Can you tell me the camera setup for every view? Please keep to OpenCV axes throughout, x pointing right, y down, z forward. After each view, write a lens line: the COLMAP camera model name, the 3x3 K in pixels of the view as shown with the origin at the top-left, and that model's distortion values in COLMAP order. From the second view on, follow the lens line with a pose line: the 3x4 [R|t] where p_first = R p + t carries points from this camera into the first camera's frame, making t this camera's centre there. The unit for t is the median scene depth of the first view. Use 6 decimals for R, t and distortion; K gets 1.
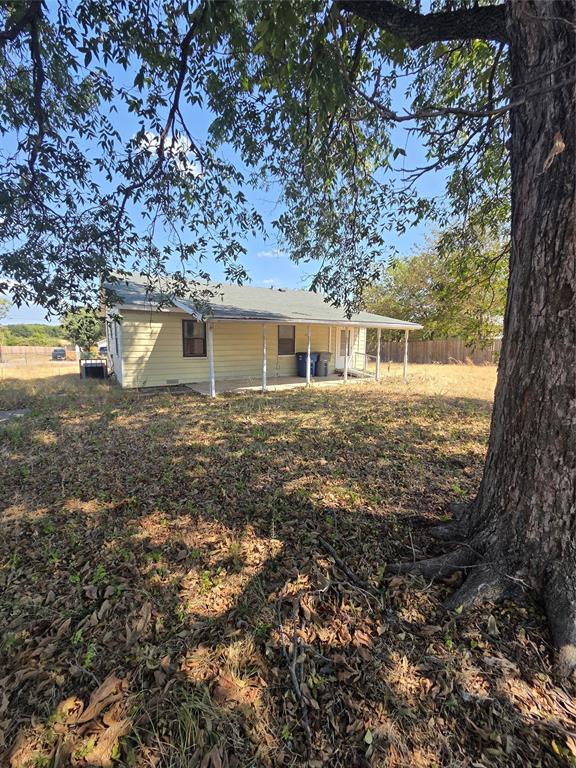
lens RADIAL K [[310.1, 0, 286.9], [0, 310.1, 381.6], [0, 0, 1]] dist [-0.000534, 0.000230]
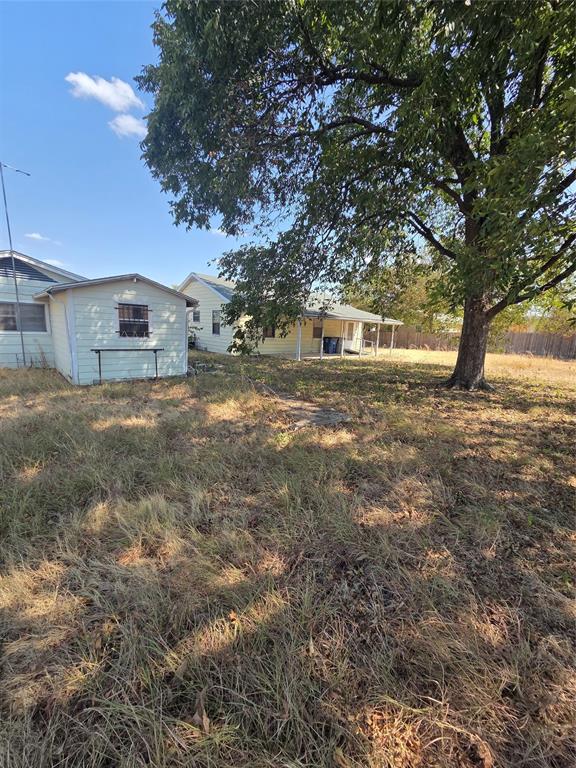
lens RADIAL K [[310.1, 0, 286.9], [0, 310.1, 381.6], [0, 0, 1]] dist [-0.000534, 0.000230]
pose [[0.987798, 0.015087, 0.155007, -0.982976], [-0.022300, 0.998742, 0.044902, 0.152061], [-0.154134, -0.047811, 0.986892, -1.216327]]
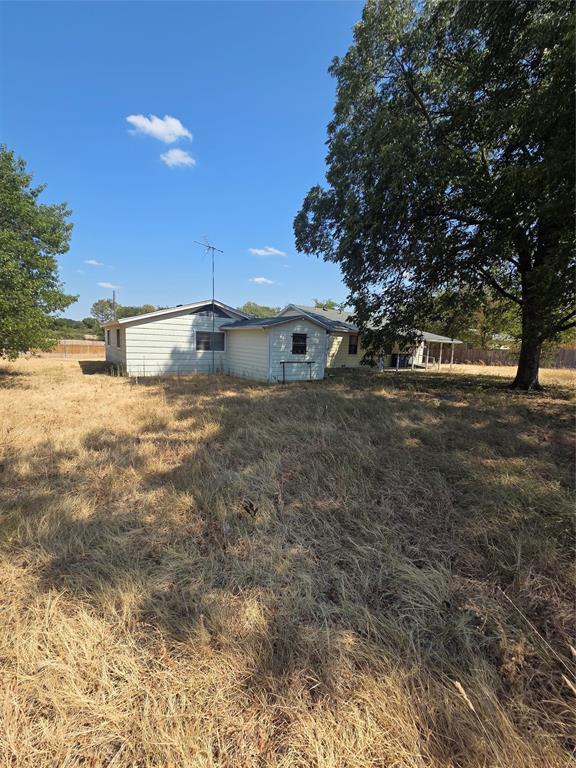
lens RADIAL K [[310.1, 0, 286.9], [0, 310.1, 381.6], [0, 0, 1]] dist [-0.000534, 0.000230]
pose [[0.998511, 0.033068, 0.043384, -1.755718], [-0.032837, 0.999443, -0.006023, 0.260716], [-0.043559, 0.004589, 0.999040, -2.077711]]
